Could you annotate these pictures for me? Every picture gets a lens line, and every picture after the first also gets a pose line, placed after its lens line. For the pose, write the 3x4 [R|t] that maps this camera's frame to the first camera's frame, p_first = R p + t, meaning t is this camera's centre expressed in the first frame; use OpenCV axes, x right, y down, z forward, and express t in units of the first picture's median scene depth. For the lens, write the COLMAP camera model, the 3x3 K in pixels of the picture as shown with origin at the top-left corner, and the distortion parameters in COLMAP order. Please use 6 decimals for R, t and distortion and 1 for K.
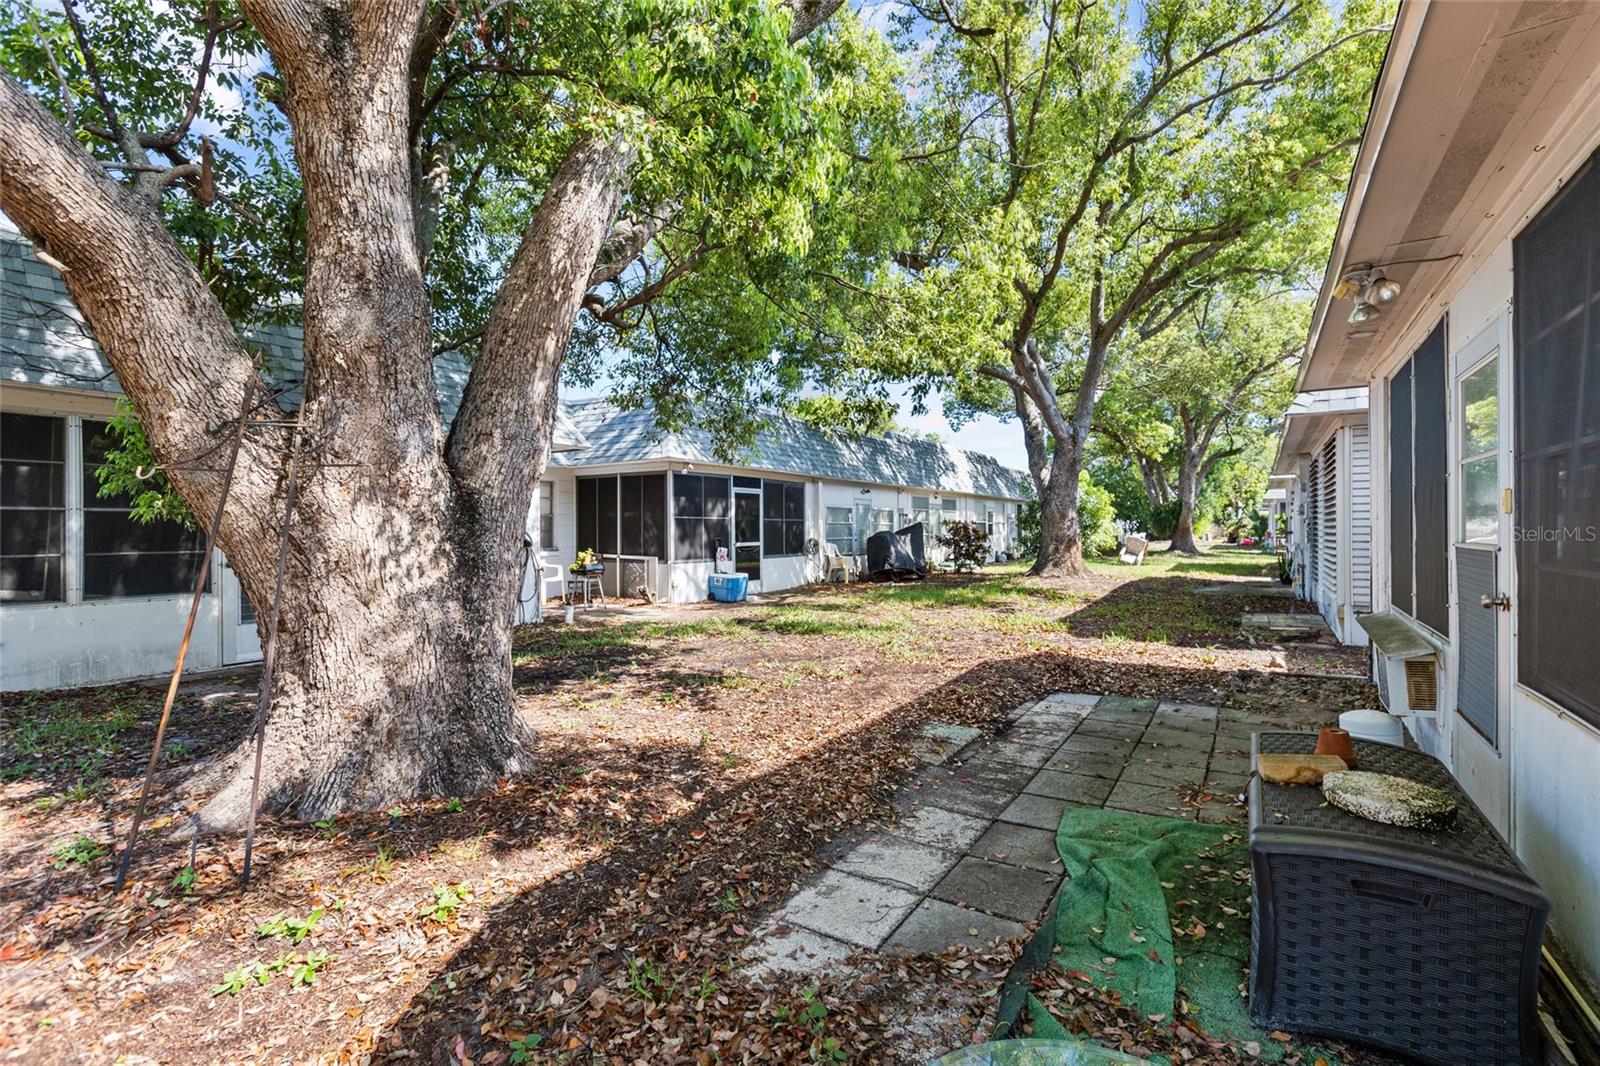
lens RADIAL K [[731.1, 0, 807.7], [0, 731.1, 532.5], [0, 0, 1]] dist [0.002054, 0.000265]
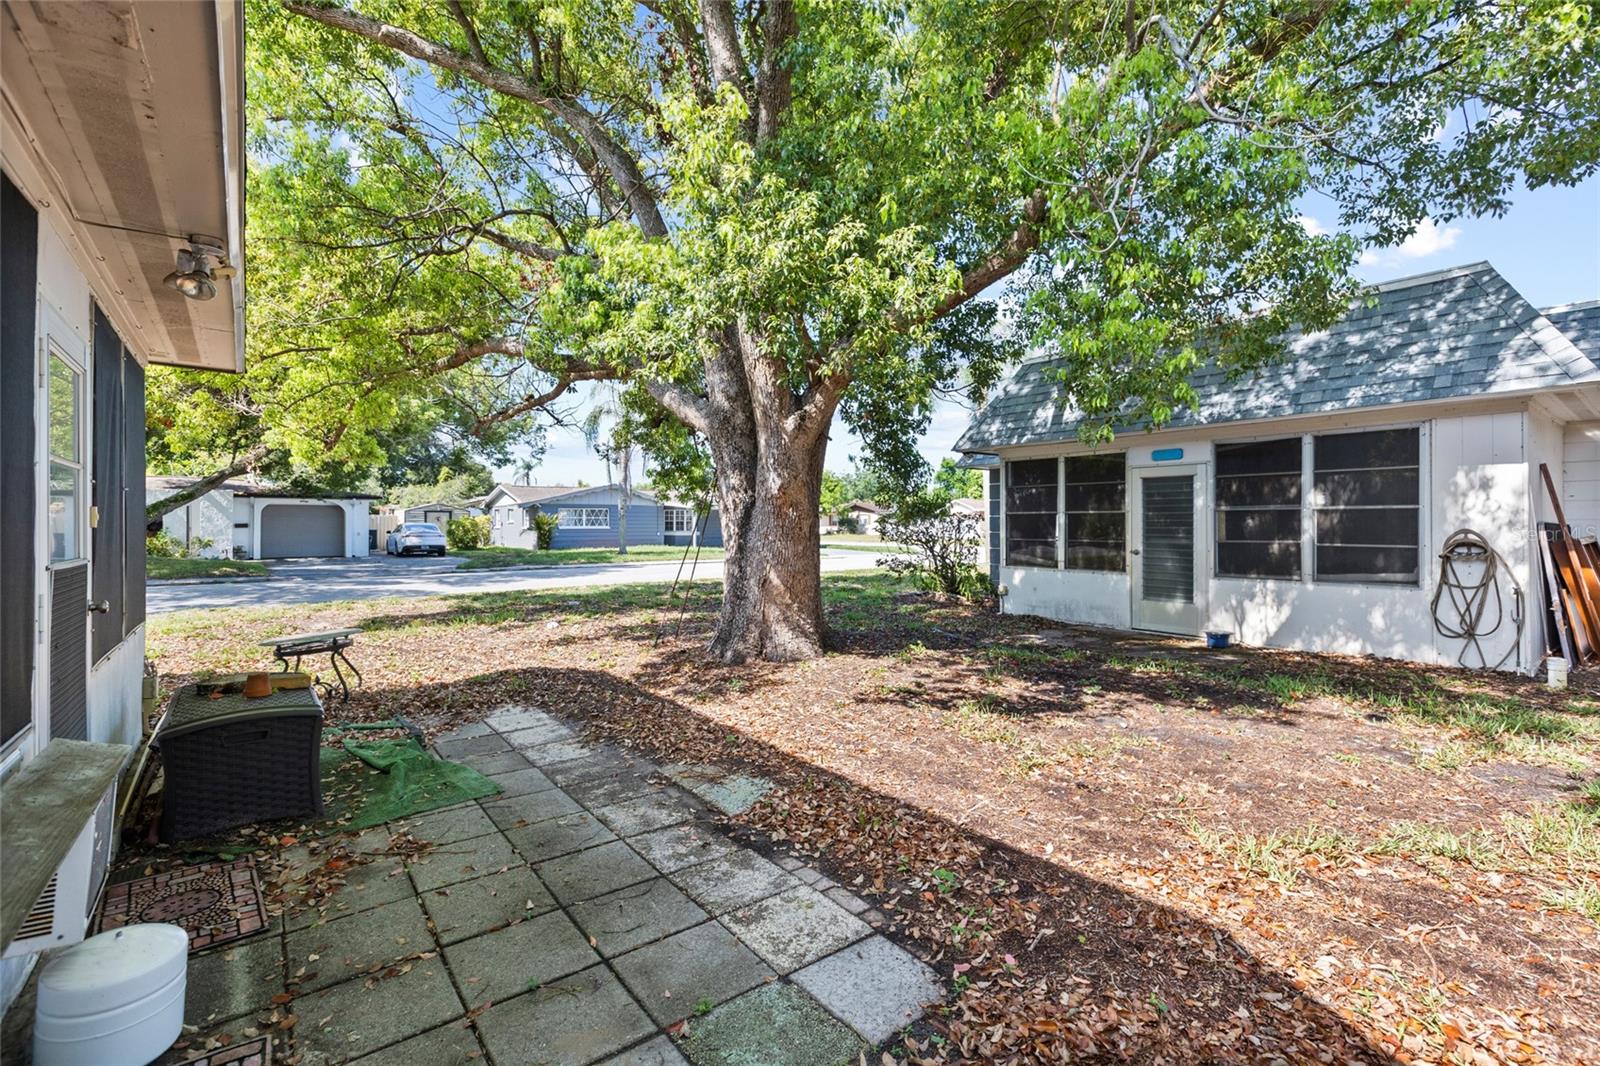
lens RADIAL K [[728.1, 0, 811.4], [0, 728.1, 516.6], [0, 0, 1]] dist [0.001710, 0.000178]
pose [[-0.362735, -0.008259, -0.931856, 0.962206], [0.000145, 0.999960, -0.008919, -0.013107], [0.931892, -0.003371, -0.362719, 1.465215]]
